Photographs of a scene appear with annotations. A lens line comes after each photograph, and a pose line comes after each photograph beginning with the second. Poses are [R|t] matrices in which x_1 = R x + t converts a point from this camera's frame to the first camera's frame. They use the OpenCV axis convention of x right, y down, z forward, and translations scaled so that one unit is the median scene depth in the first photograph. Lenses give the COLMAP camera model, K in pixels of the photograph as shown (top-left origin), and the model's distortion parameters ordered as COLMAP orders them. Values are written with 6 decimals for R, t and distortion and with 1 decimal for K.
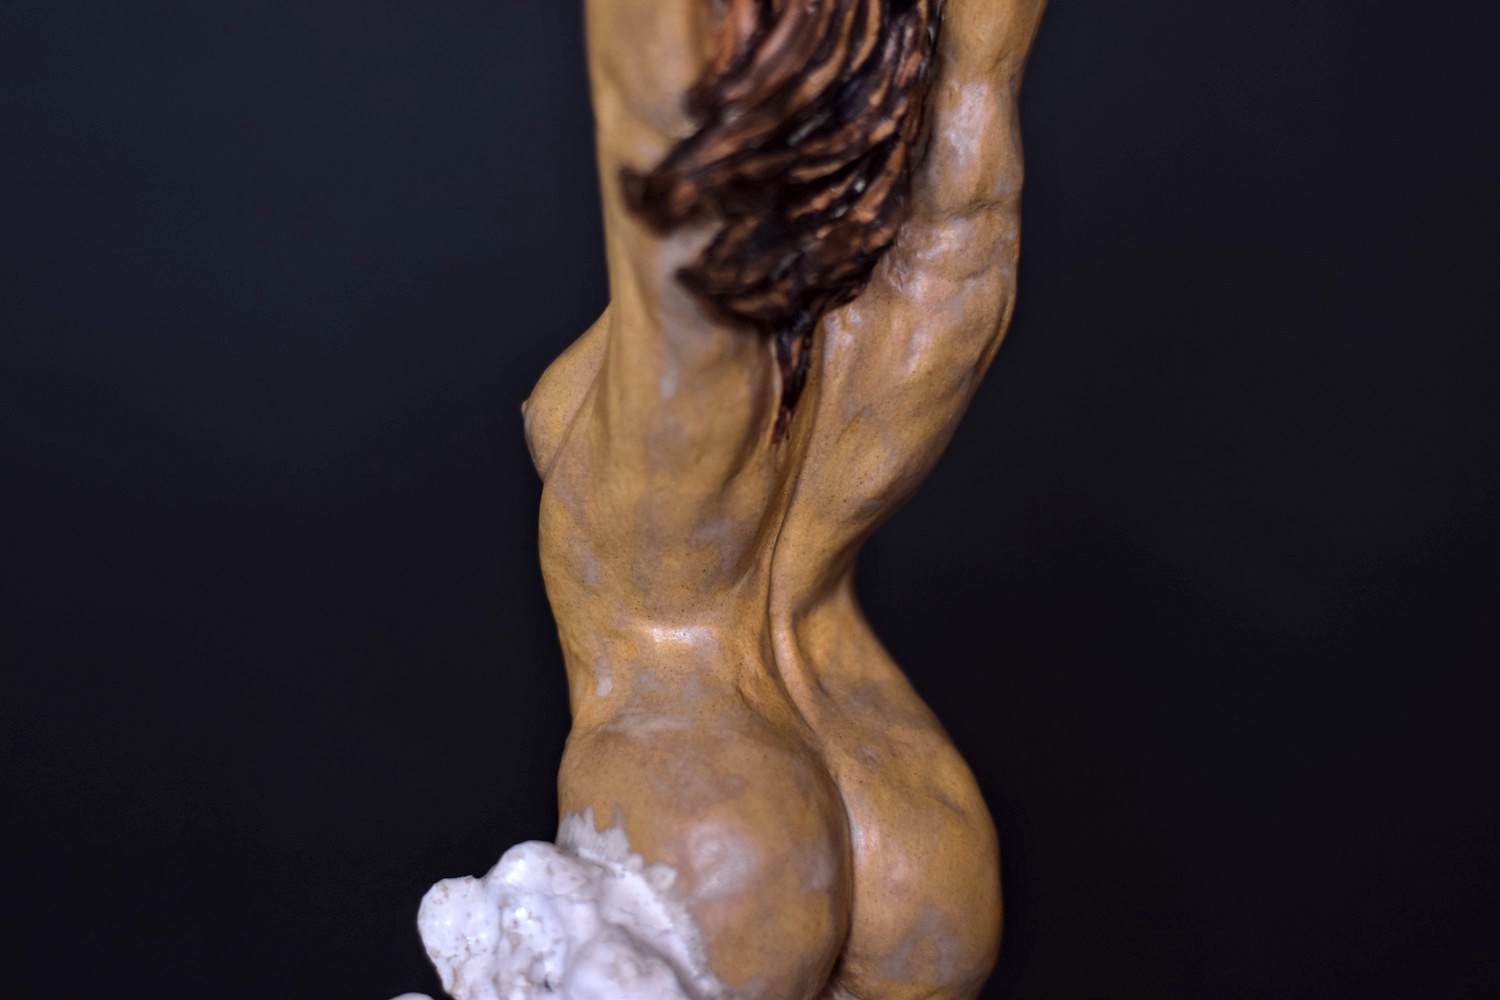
lens RADIAL K [[3412.4, 0, 750.0], [0, 3412.4, 500.0], [0, 0, 1]] dist [-0.116383, -0.222692]
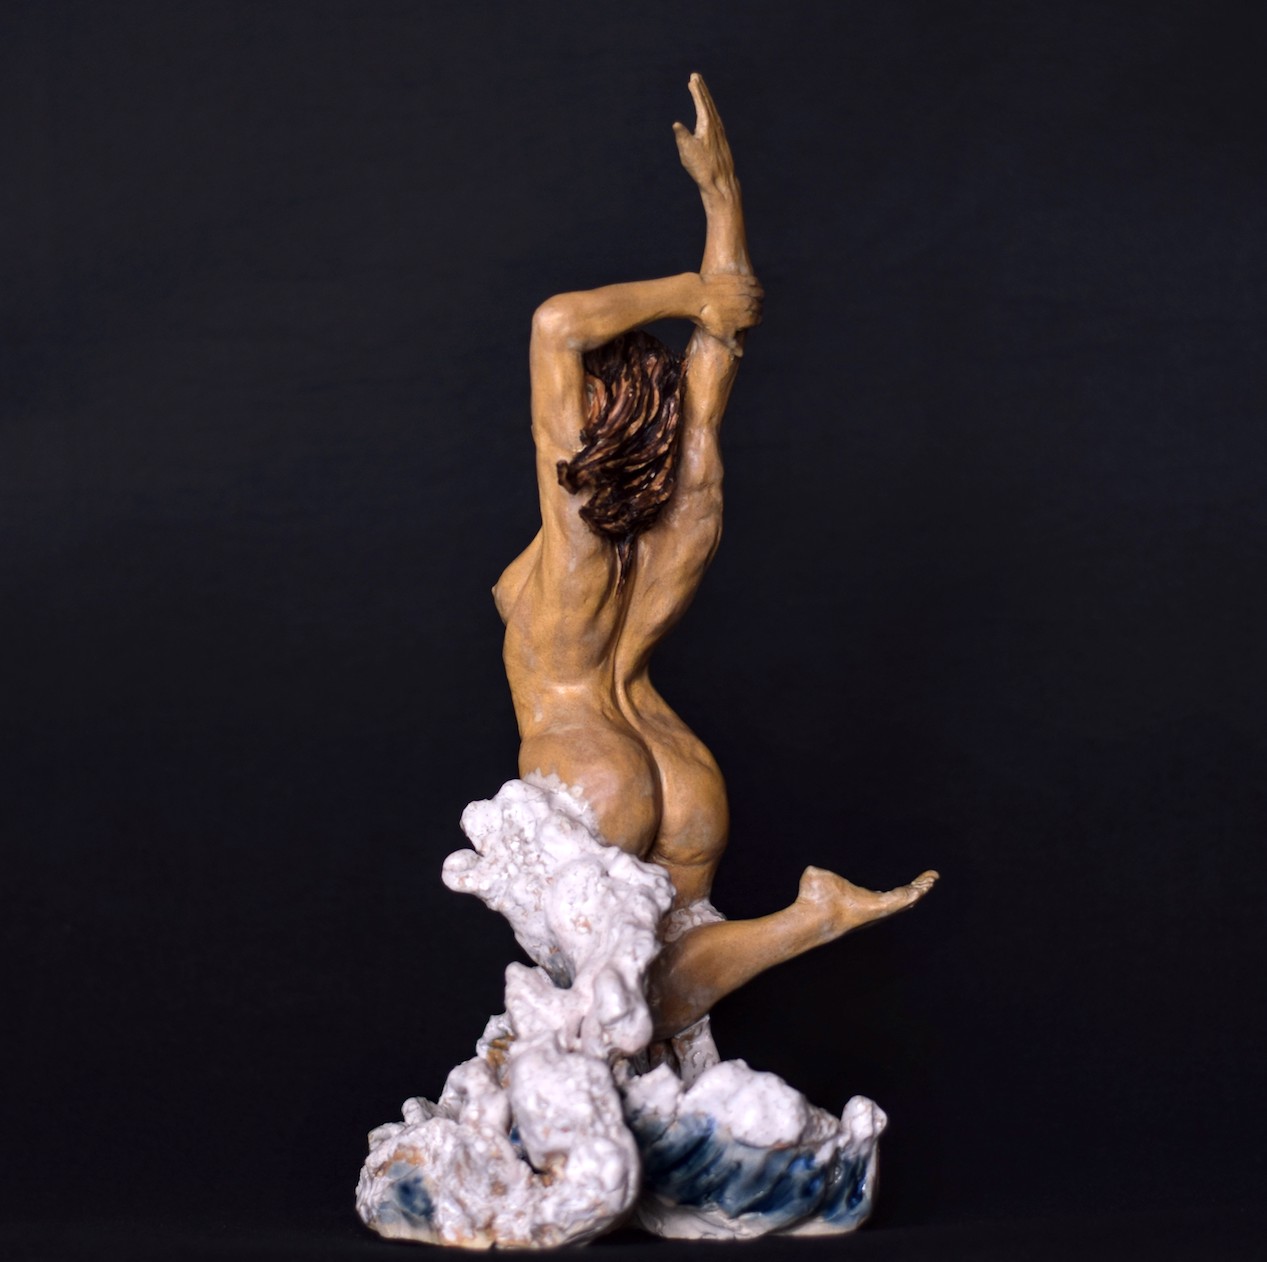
lens RADIAL K [[3432.1, 0, 633.5], [0, 3432.1, 631.0], [0, 0, 1]] dist [0.018773, 0.006540]
pose [[0.995905, -0.036243, 0.082821, -0.166919], [0.044127, 0.994457, -0.095439, 0.218564], [-0.078903, 0.098703, 0.991984, -1.187080]]
